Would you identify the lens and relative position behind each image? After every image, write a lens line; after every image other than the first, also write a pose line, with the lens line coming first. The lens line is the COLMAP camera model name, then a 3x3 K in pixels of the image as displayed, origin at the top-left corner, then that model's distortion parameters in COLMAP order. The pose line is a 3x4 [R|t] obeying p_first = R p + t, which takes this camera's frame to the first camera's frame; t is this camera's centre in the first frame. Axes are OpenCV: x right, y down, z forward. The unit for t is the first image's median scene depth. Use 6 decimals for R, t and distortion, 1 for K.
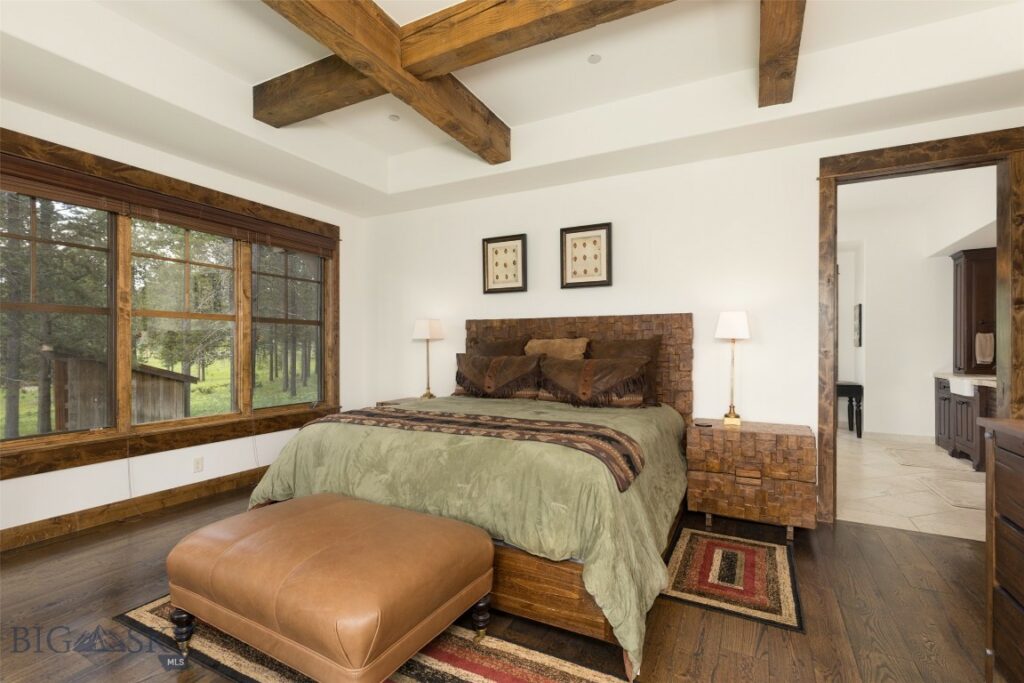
lens RADIAL K [[461.6, 0, 515.9], [0, 461.6, 345.7], [0, 0, 1]] dist [0.004685, 0.000496]
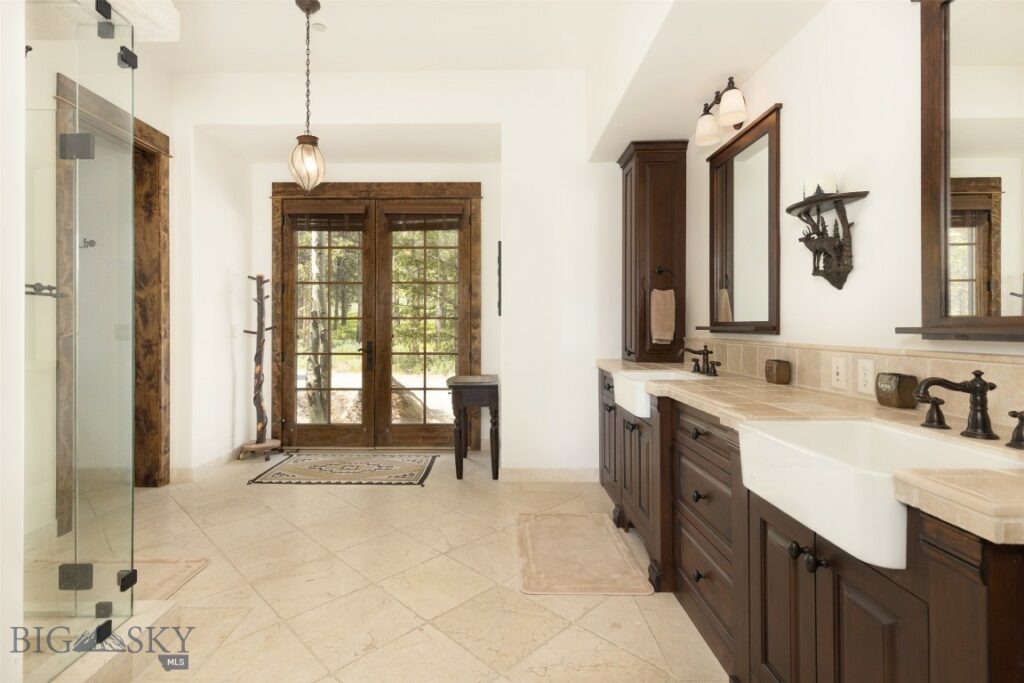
lens RADIAL K [[461.6, 0, 501.8], [0, 461.6, 319.4], [0, 0, 1]] dist [0.004685, 0.000496]
pose [[0.885262, 0.001092, 0.465090, 0.694936], [0.000606, 0.999994, -0.003502, 0.012710], [-0.465091, 0.003382, 0.885256, 0.716481]]
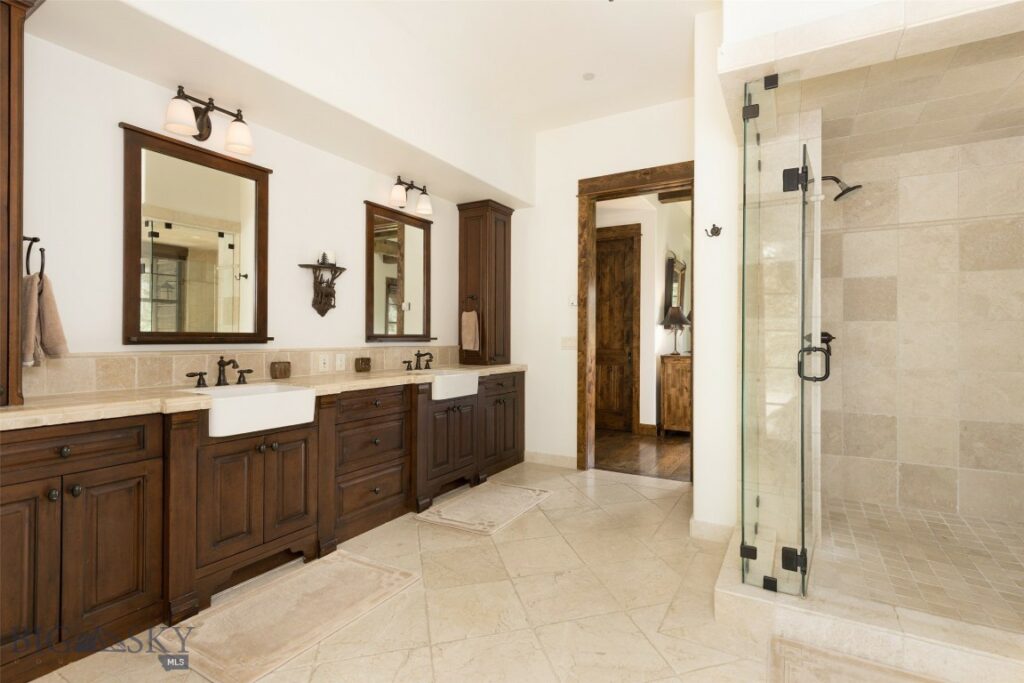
lens RADIAL K [[461.6, 0, 516.8], [0, 461.6, 339.5], [0, 0, 1]] dist [0.004685, 0.000496]
pose [[-0.995371, -0.004531, 0.095996, 0.774903], [-0.005036, 0.999975, -0.005010, 0.023790], [-0.095971, -0.005470, -0.995369, 1.622786]]
